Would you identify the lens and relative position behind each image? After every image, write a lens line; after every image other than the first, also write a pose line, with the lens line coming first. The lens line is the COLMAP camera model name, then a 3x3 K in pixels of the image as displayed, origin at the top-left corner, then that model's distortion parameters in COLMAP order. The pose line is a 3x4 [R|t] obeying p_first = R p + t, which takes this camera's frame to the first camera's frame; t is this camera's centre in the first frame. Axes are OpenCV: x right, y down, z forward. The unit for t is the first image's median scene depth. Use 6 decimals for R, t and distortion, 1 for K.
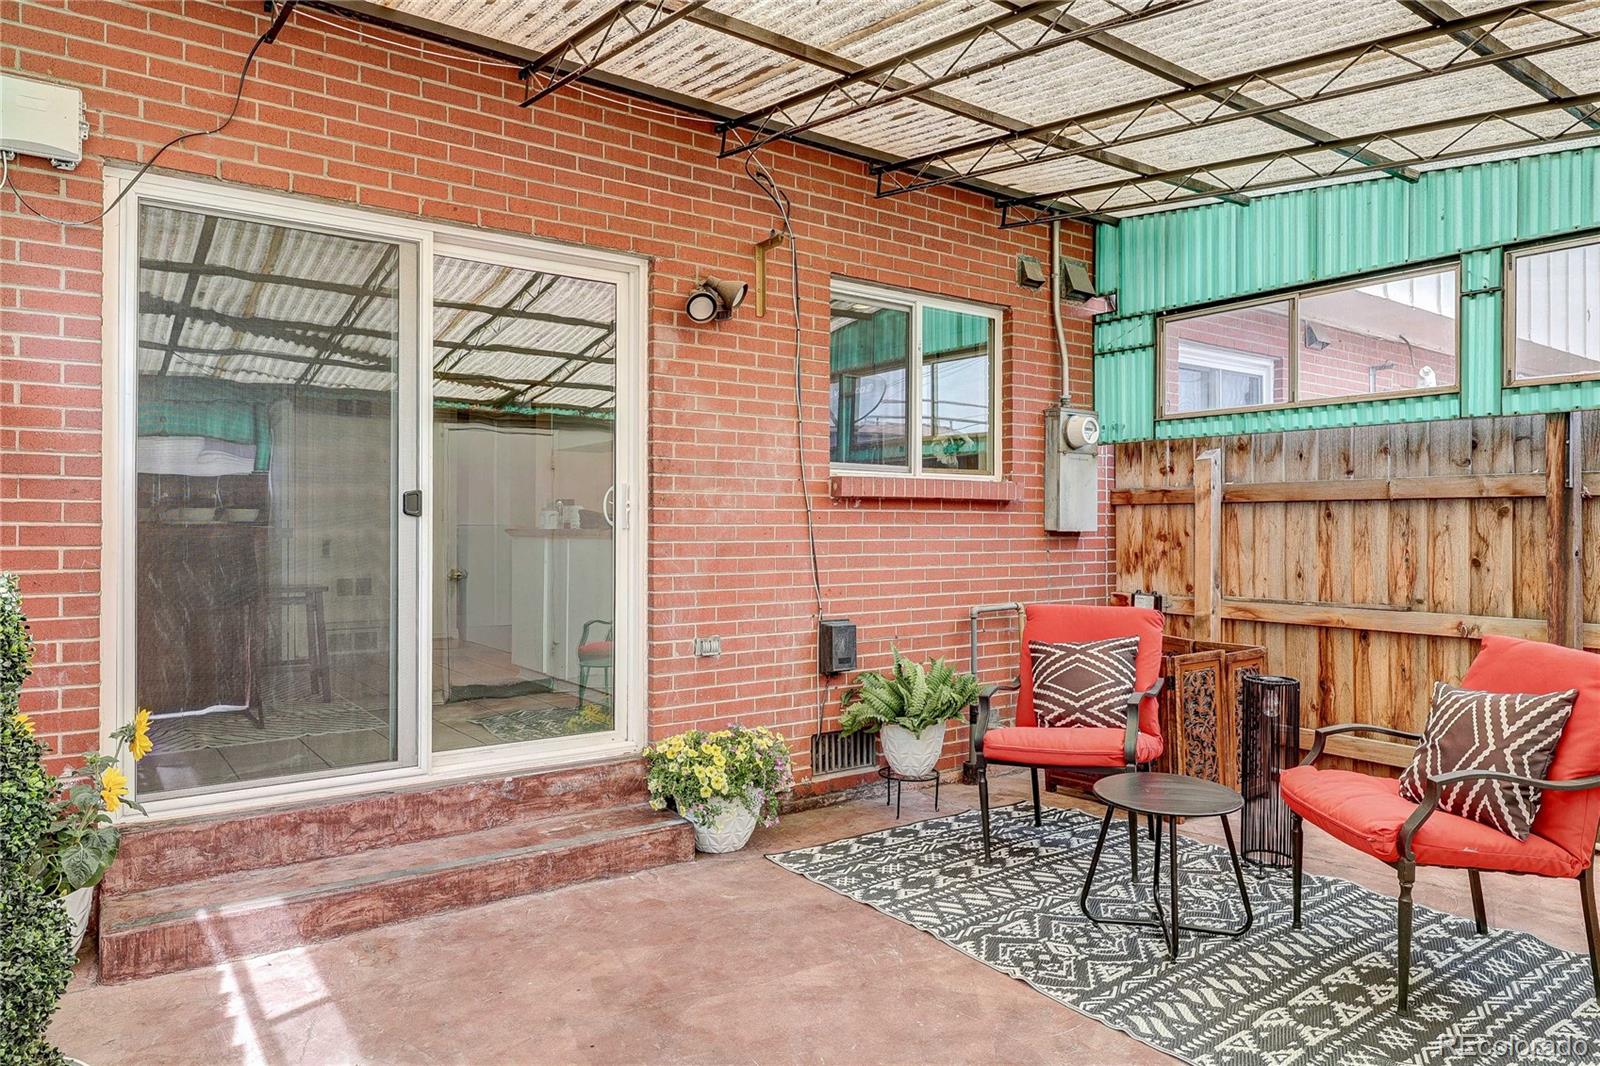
lens RADIAL K [[1011.7, 0, 800.0], [0, 1011.7, 533.0], [0, 0, 1]] dist [0.001105, 0.001746]
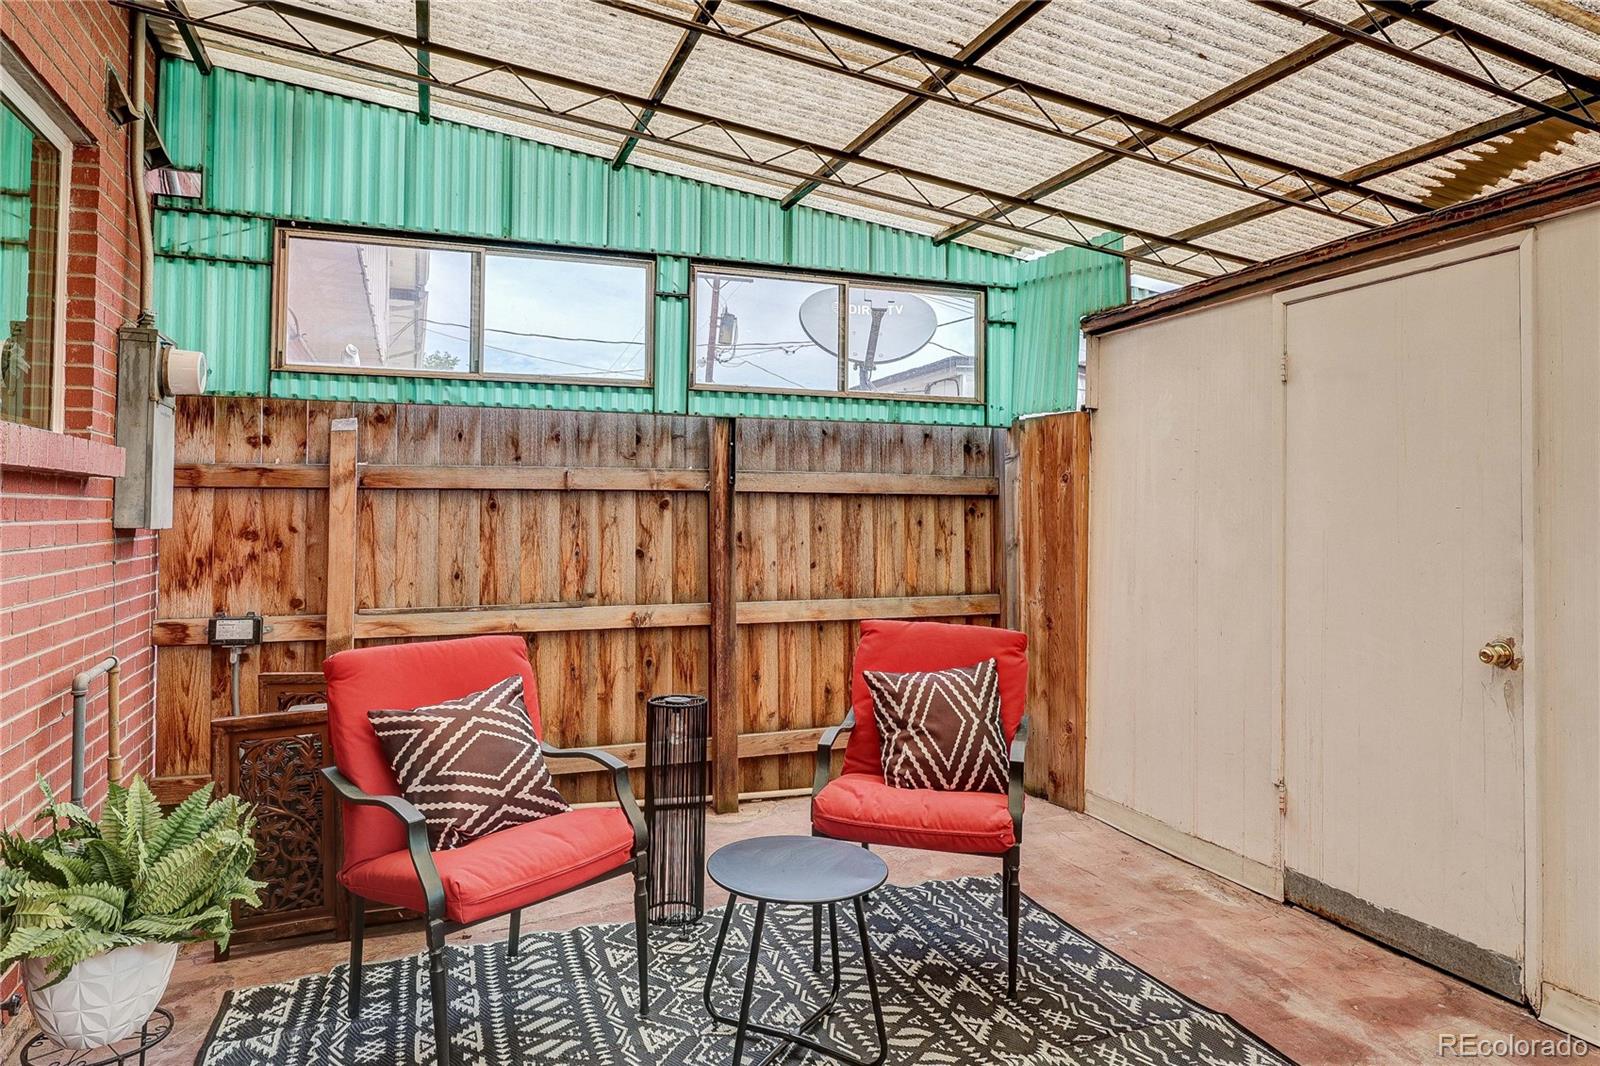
lens RADIAL K [[1026.5, 0, 800.2], [0, 1026.5, 477.1], [0, 0, 1]] dist [0.006496, 0.002201]
pose [[0.265759, 0.028636, 0.963614, -0.283813], [0.005694, 0.999495, -0.031272, -0.013899], [-0.964023, 0.013798, 0.265462, 0.533392]]
